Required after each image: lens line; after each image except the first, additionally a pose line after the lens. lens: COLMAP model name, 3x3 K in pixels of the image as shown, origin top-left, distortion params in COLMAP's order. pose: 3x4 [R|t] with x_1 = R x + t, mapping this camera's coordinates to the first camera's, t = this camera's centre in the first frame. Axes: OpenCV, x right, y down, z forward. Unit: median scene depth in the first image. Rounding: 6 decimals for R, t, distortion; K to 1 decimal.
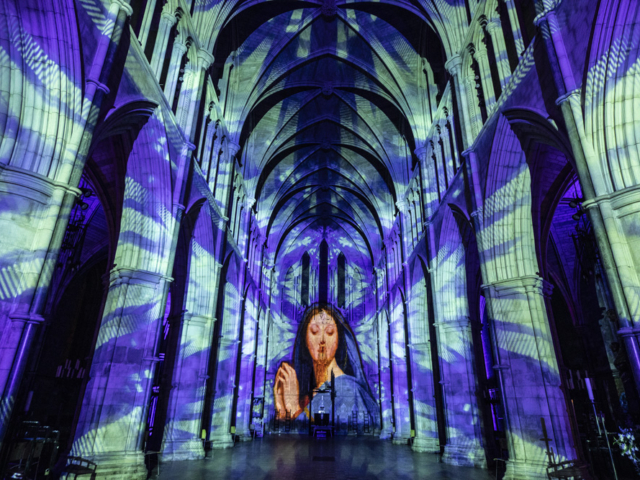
lens RADIAL K [[392.4, 0, 319.5], [0, 392.4, 240.9], [0, 0, 1]] dist [0.007477, -0.000080]
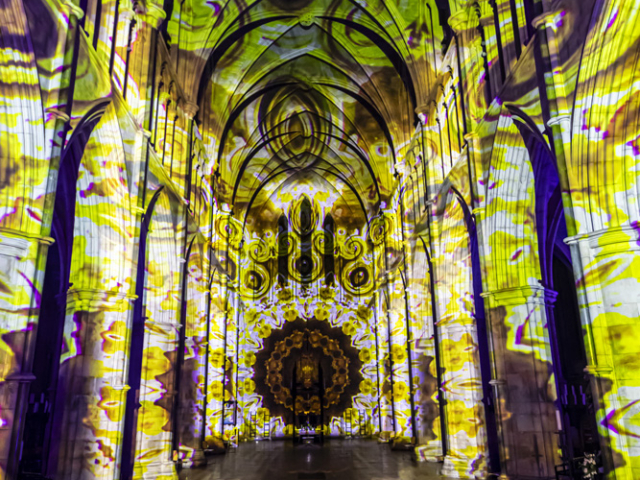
lens RADIAL K [[514.0, 0, 323.4], [0, 514.0, 245.8], [0, 0, 1]] dist [0.007664, -0.004615]
pose [[0.998755, -0.026559, 0.042223, -0.001943], [0.021922, 0.994046, 0.106732, -0.130530], [-0.044806, -0.105674, 0.993391, -0.158291]]
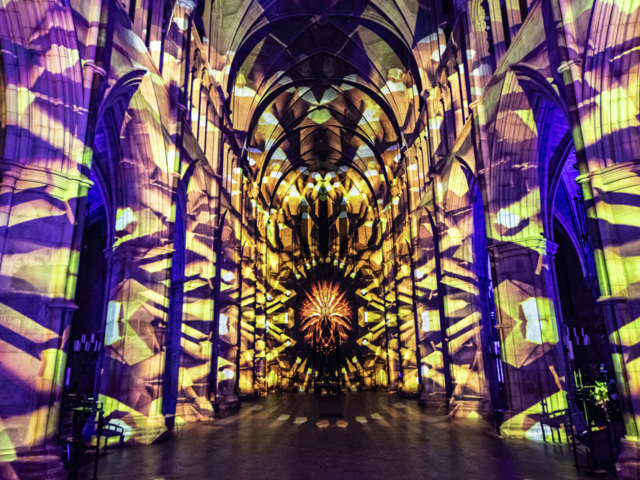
lens RADIAL K [[437.7, 0, 319.1], [0, 437.7, 242.5], [0, 0, 1]] dist [0.011419, -0.001185]
pose [[0.999397, -0.034708, -0.000346, -0.009449], [0.034448, 0.990584, 0.132501, -0.057898], [-0.004256, -0.132433, 0.991183, -0.096639]]
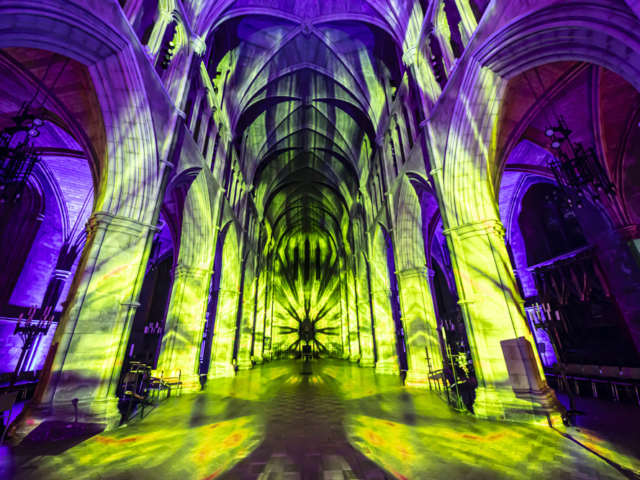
lens RADIAL K [[243.9, 0, 317.8], [0, 243.9, 243.4], [0, 0, 1]] dist [-0.000132, -0.001135]
pose [[0.998462, -0.014449, 0.053527, 0.016055], [0.013263, 0.999660, 0.022440, -0.041343], [-0.053833, -0.021696, 0.998314, -0.057071]]
